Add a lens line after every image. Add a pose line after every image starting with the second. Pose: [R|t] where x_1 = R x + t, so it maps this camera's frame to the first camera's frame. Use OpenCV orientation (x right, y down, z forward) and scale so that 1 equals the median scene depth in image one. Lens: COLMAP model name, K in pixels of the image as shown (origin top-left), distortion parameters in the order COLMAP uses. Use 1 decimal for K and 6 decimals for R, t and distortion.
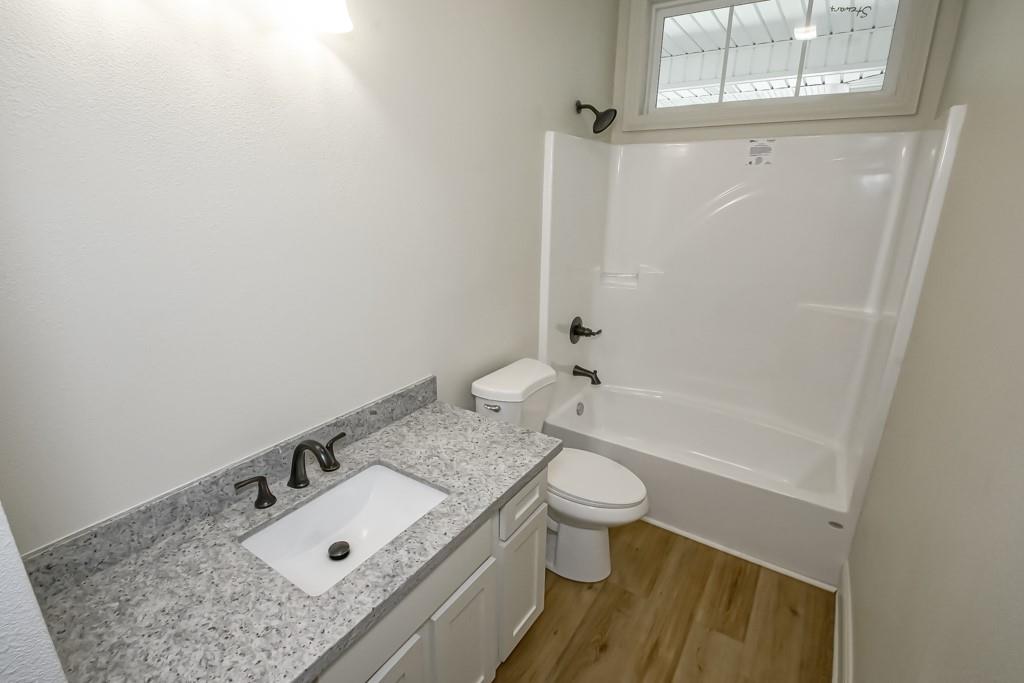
lens RADIAL K [[470.8, 0, 508.1], [0, 470.8, 343.6], [0, 0, 1]] dist [0.001252, -0.002734]
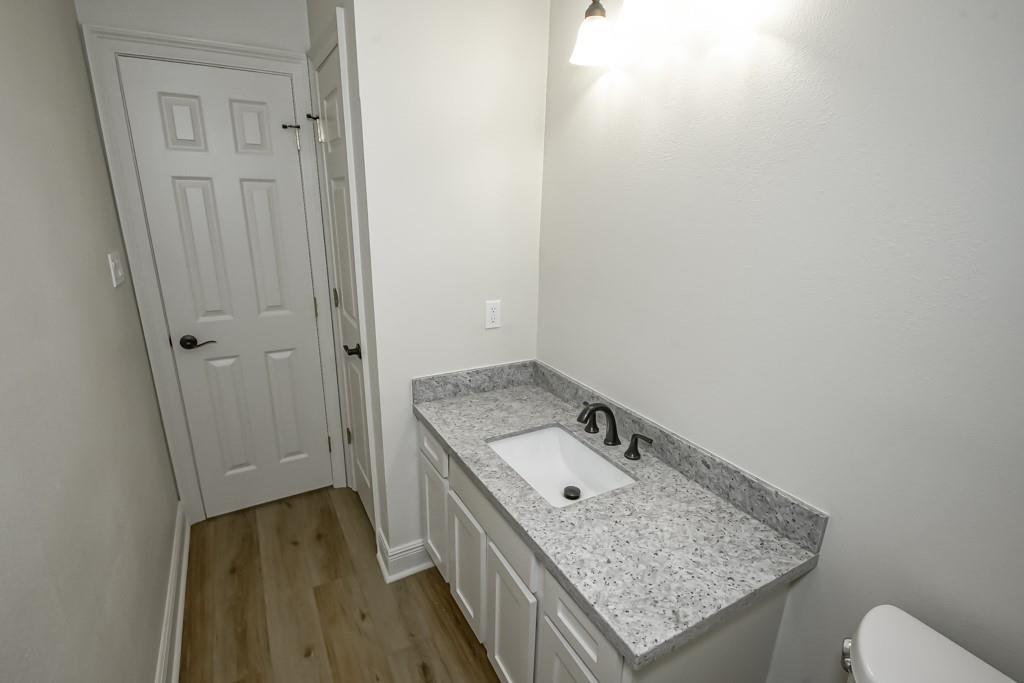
lens RADIAL K [[470.8, 0, 506.8], [0, 470.8, 341.5], [0, 0, 1]] dist [0.001252, -0.002734]
pose [[-0.443064, 0.236779, -0.864656, 0.572591], [-0.304892, 0.867200, 0.393707, -0.278734], [0.843051, 0.438065, -0.312033, 0.896251]]
